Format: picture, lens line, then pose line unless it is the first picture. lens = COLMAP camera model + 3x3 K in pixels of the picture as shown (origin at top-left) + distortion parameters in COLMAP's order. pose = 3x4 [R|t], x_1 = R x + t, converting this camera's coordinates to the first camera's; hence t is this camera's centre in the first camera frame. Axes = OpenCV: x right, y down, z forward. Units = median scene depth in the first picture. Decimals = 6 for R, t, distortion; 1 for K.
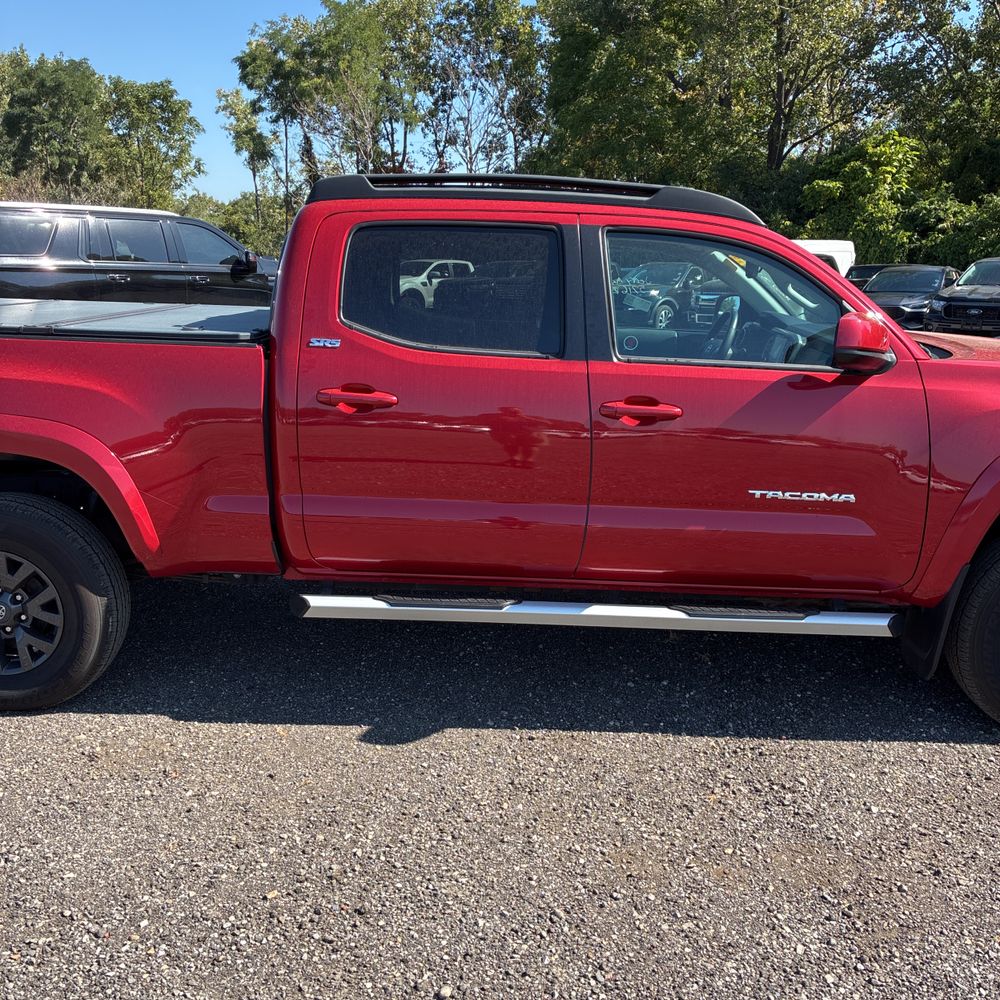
lens RADIAL K [[1042.6, 0, 489.3], [0, 1042.6, 488.3], [0, 0, 1]] dist [-0.001014, 0.047727]
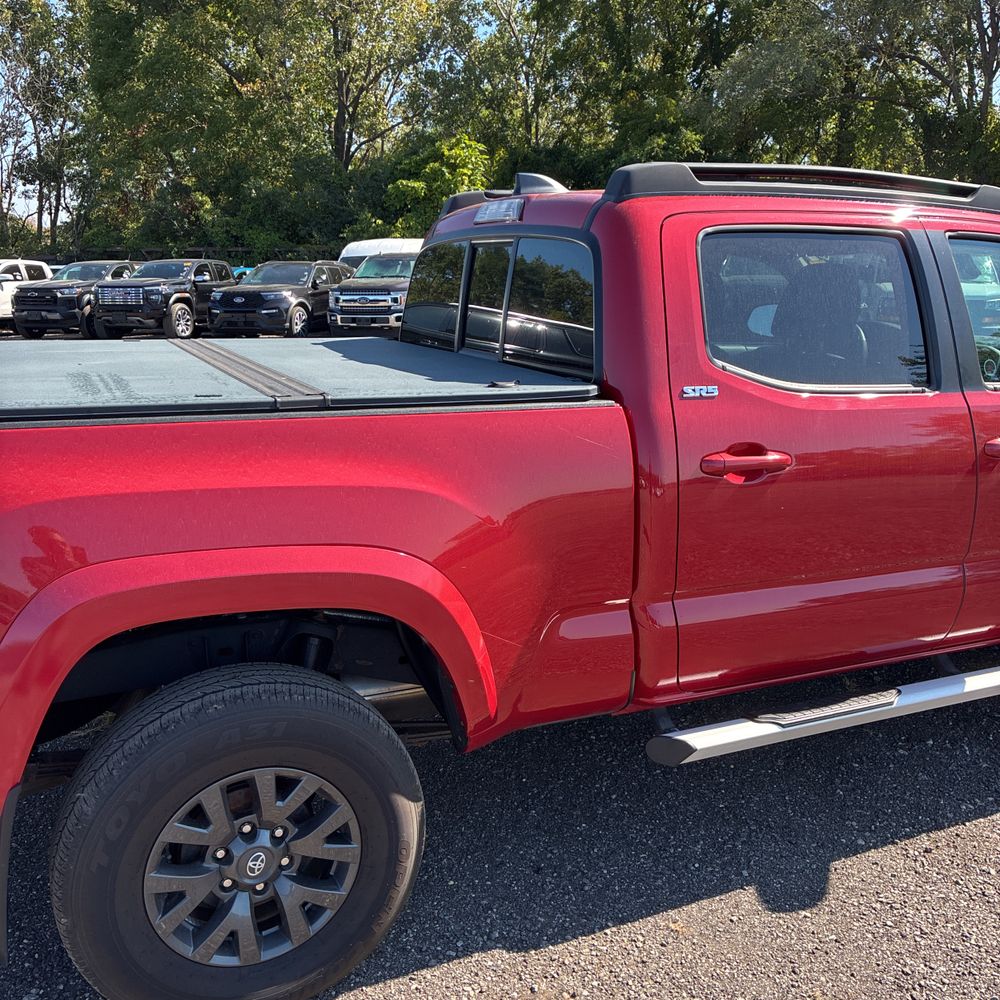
lens RADIAL K [[1028.4, 0, 500.0], [0, 1028.4, 500.0], [0, 0, 1]] dist [0.018856, -0.001115]
pose [[0.892183, -0.112036, 0.437559, -0.057884], [0.104965, 0.993655, 0.040400, -0.010250], [-0.439309, 0.009884, 0.898282, 0.039146]]
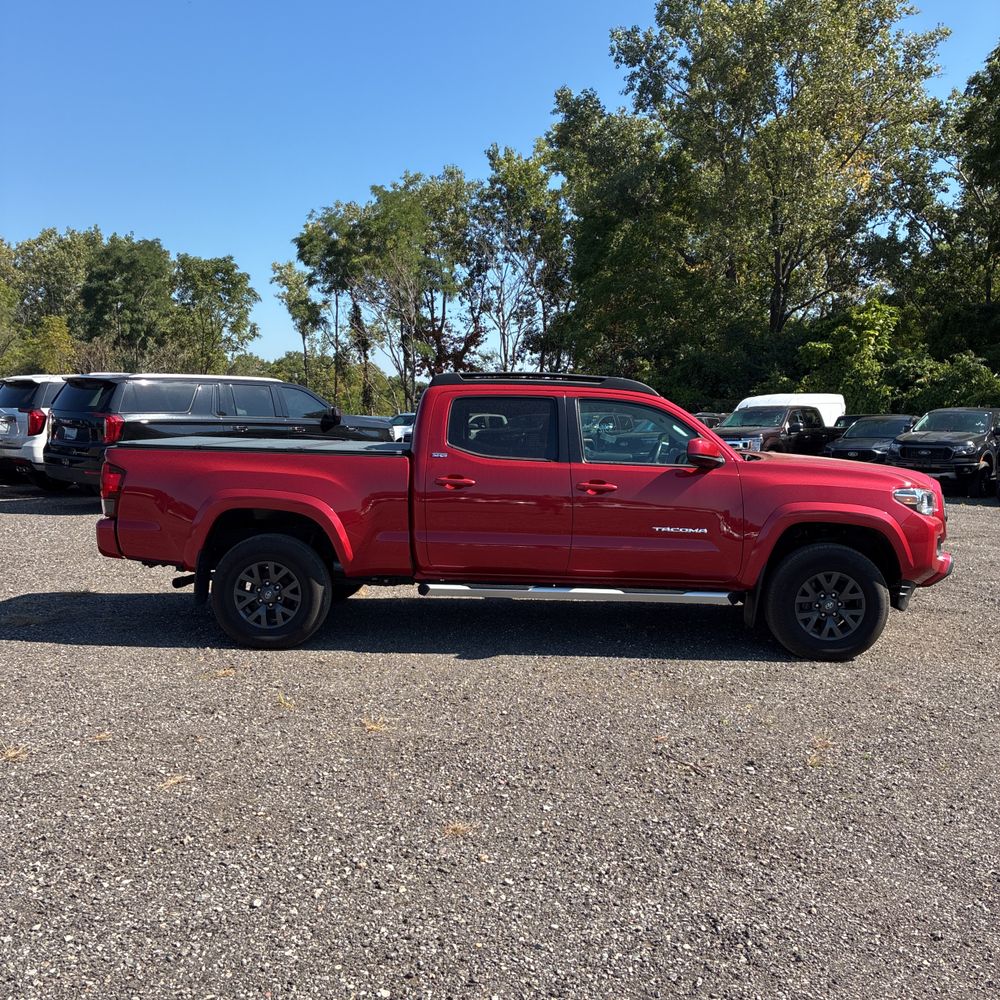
lens RADIAL K [[1053.5, 0, 500.0], [0, 1053.5, 500.0], [0, 0, 1]] dist [0.053800, -0.032477]
pose [[0.999782, -0.005370, -0.020176, 0.000011], [0.002641, 0.991123, -0.132921, 0.020348], [0.020711, 0.132839, 0.990921, -0.093781]]
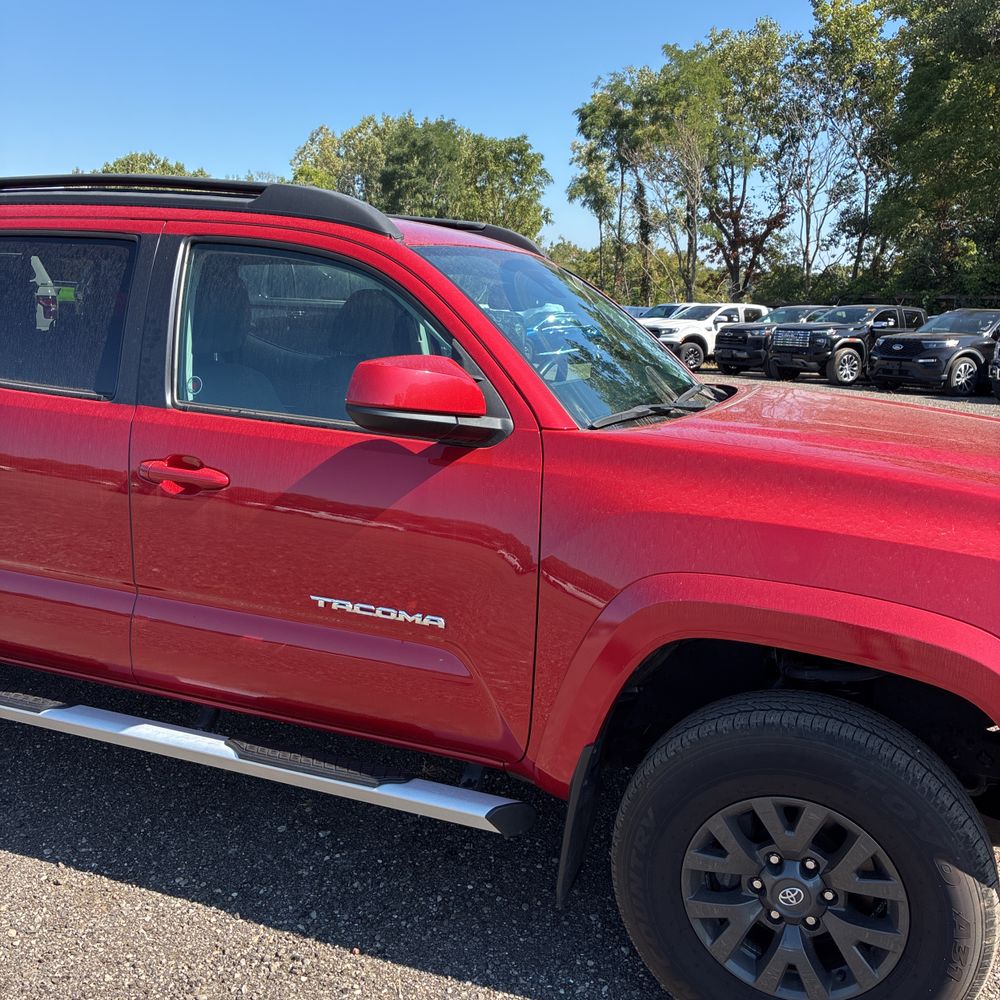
lens RADIAL K [[1023.9, 0, 501.6], [0, 1023.9, 489.0], [0, 0, 1]] dist [0.019412, 0.027841]
pose [[0.940388, 0.073688, -0.332025, 0.057001], [-0.086673, 0.995937, -0.024447, -0.006184], [0.328875, 0.051768, 0.942954, 0.034897]]
